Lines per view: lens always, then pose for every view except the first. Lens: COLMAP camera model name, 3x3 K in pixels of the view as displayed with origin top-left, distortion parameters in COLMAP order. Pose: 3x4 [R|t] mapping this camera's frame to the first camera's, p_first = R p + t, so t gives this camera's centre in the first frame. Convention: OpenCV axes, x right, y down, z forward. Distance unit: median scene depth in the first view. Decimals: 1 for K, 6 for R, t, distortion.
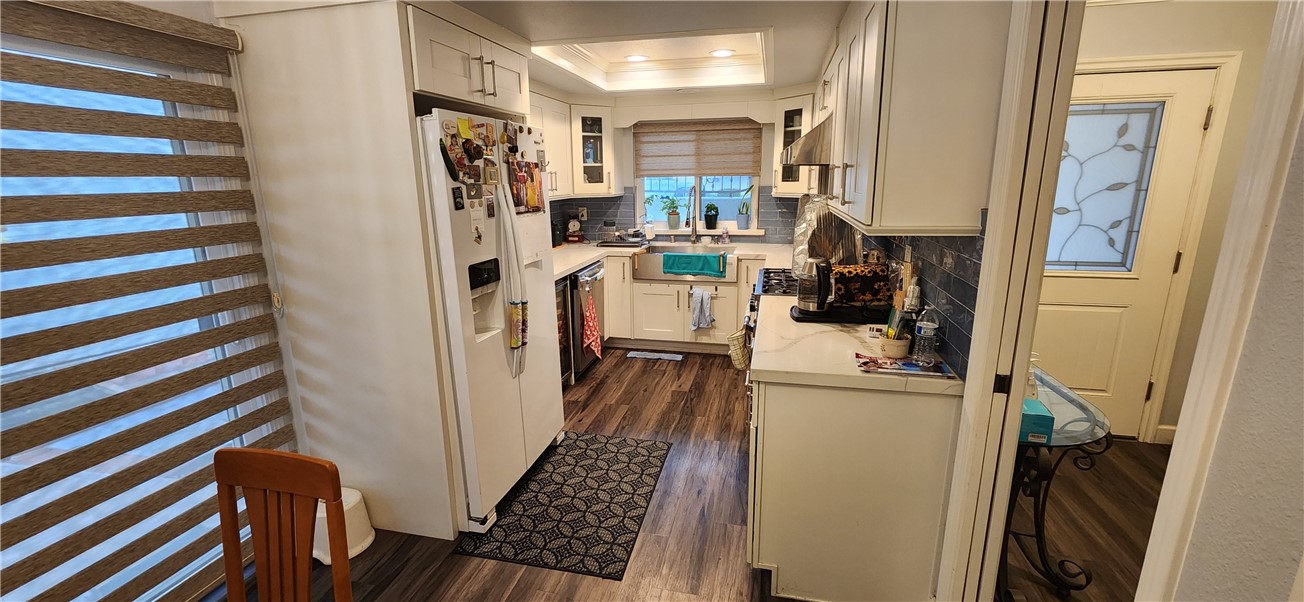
lens RADIAL K [[536.7, 0, 650.3], [0, 536.7, 302.7], [0, 0, 1]] dist [-0.000312, -0.000006]
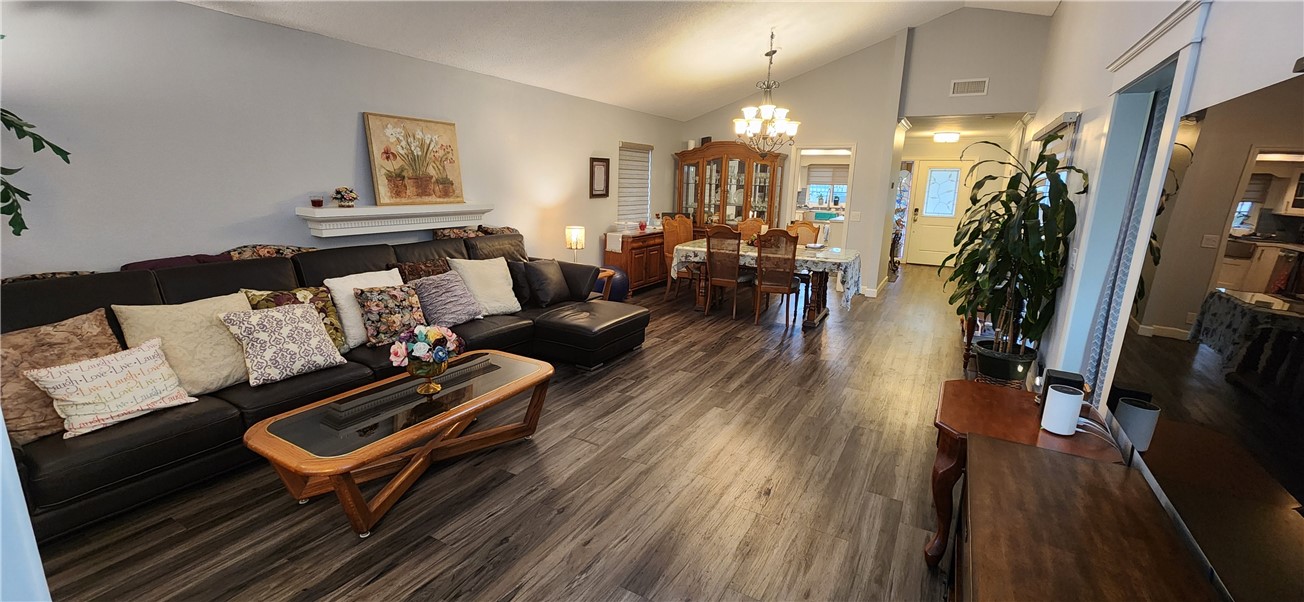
lens RADIAL K [[536.7, 0, 651.1], [0, 536.7, 300.6], [0, 0, 1]] dist [-0.000312, -0.000006]
pose [[0.957478, 0.085084, -0.275675, 0.013058], [-0.087524, 0.996156, 0.003465, 0.388666], [0.274910, 0.020811, 0.961245, -1.724434]]
